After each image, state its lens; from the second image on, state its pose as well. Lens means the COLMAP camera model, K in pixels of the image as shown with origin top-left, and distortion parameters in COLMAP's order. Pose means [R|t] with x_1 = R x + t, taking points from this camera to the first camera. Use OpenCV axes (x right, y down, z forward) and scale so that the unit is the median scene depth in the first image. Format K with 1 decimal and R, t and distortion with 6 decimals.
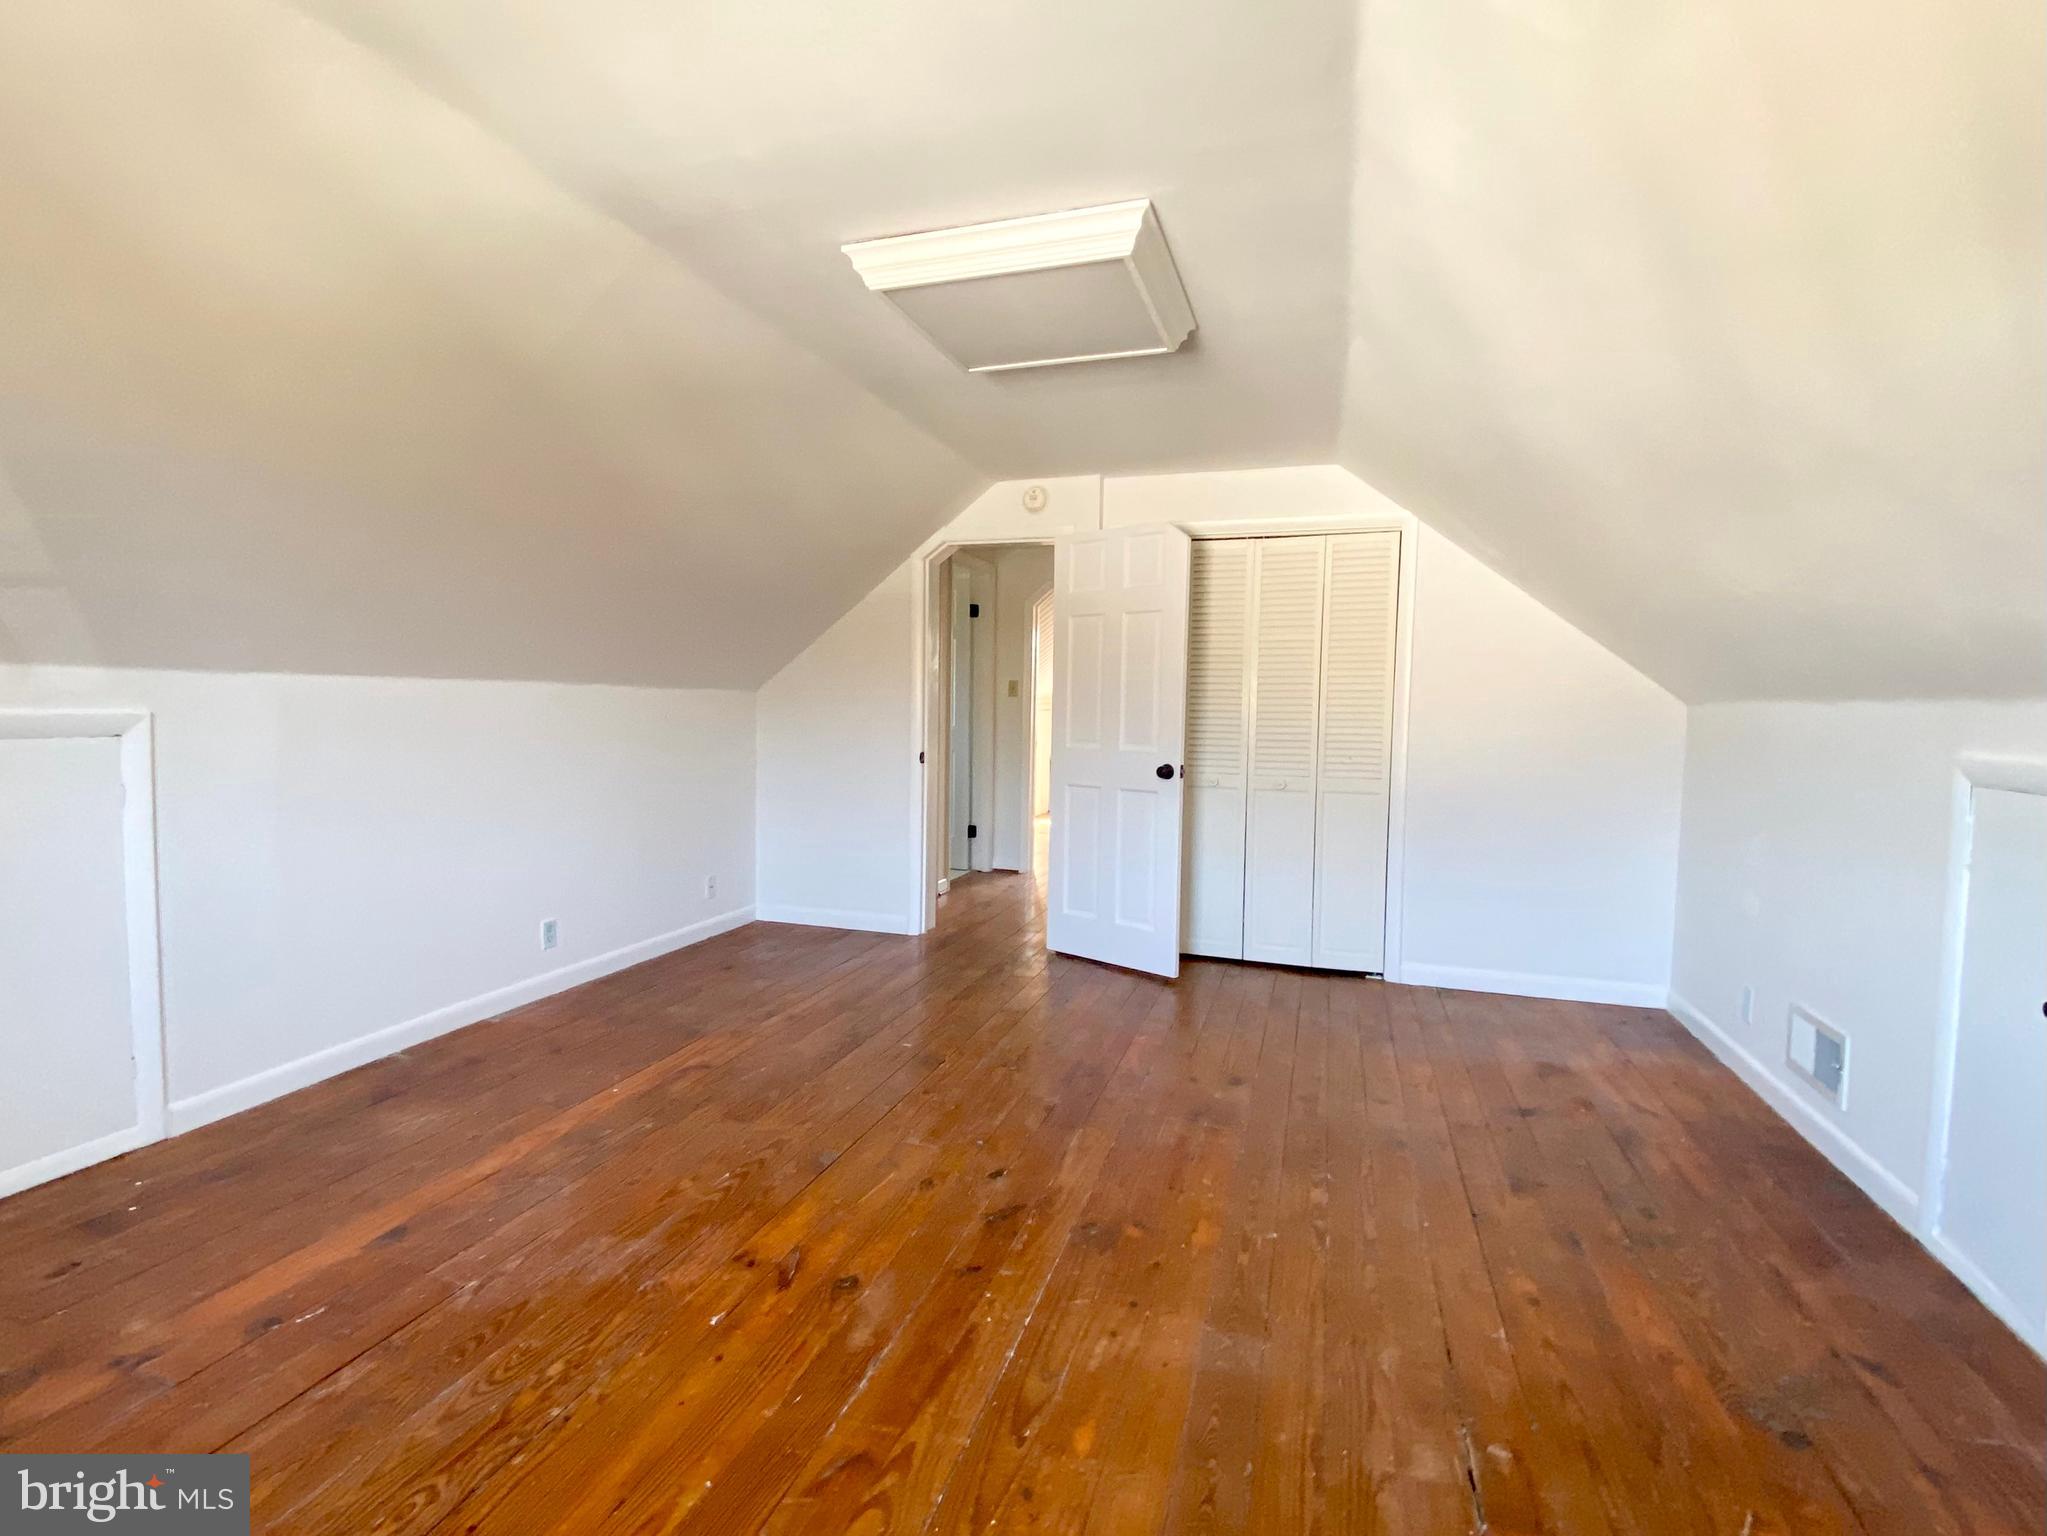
lens RADIAL K [[840.6, 0, 1028.4], [0, 840.6, 762.4], [0, 0, 1]] dist [0.001368, -0.004132]
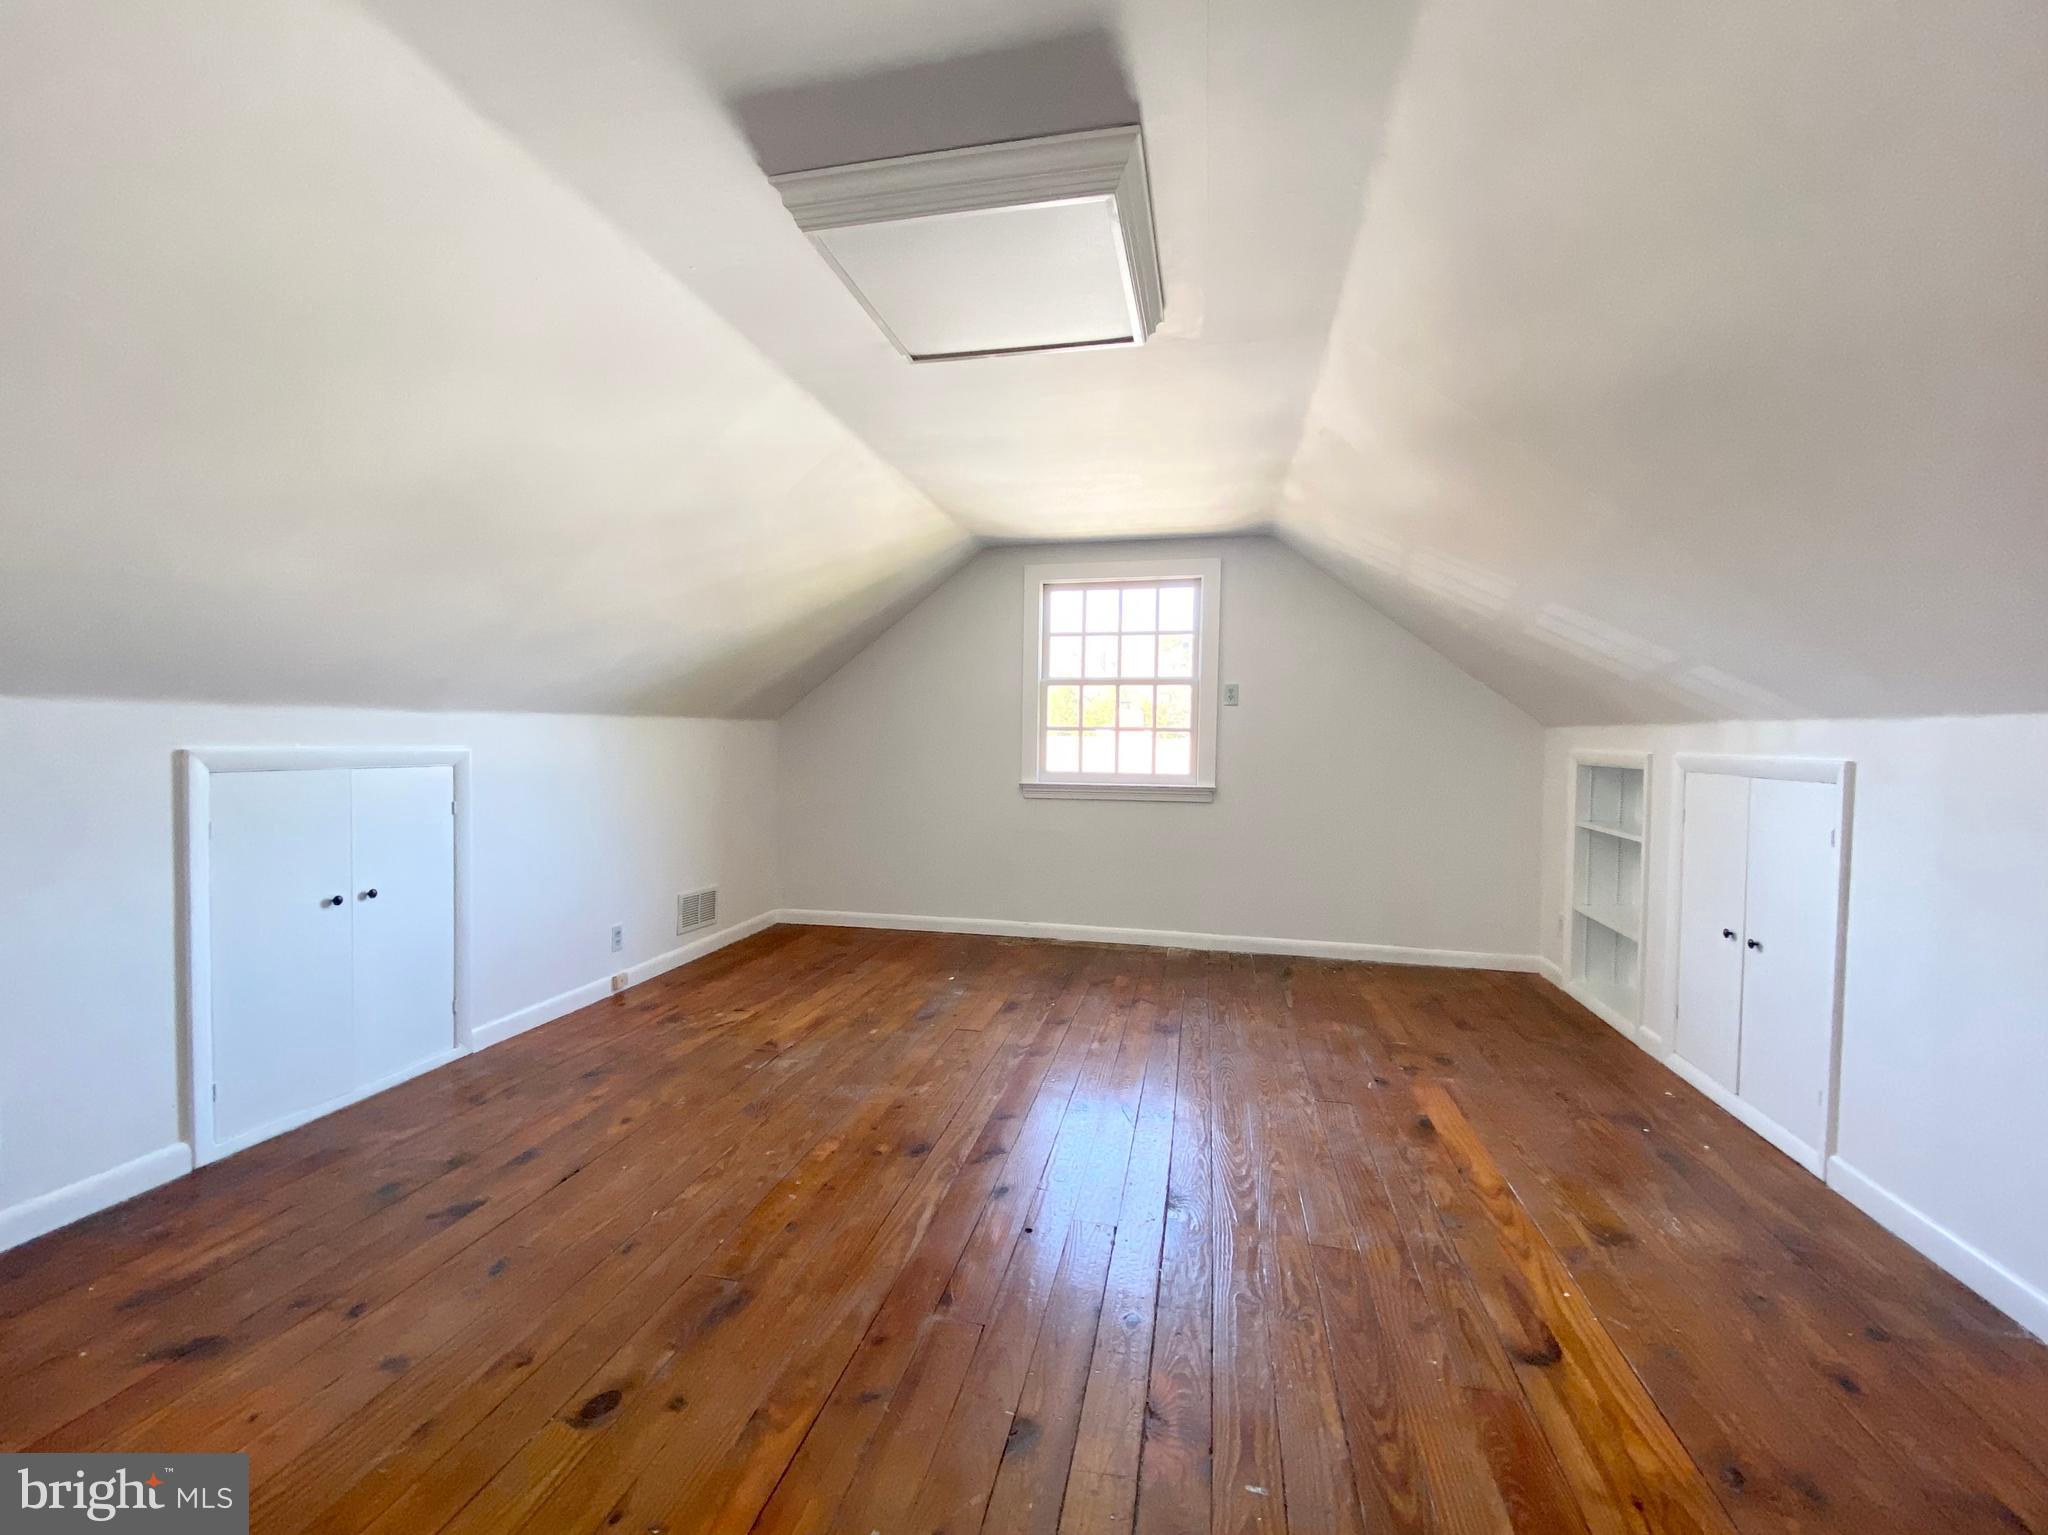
lens RADIAL K [[841.0, 0, 1027.7], [0, 841.0, 761.6], [0, 0, 1]] dist [0.001368, -0.004132]
pose [[-0.994915, -0.025083, -0.097546, 0.046020], [-0.034794, 0.994463, 0.099160, -0.138348], [0.094519, 0.102050, -0.990279, 2.088317]]
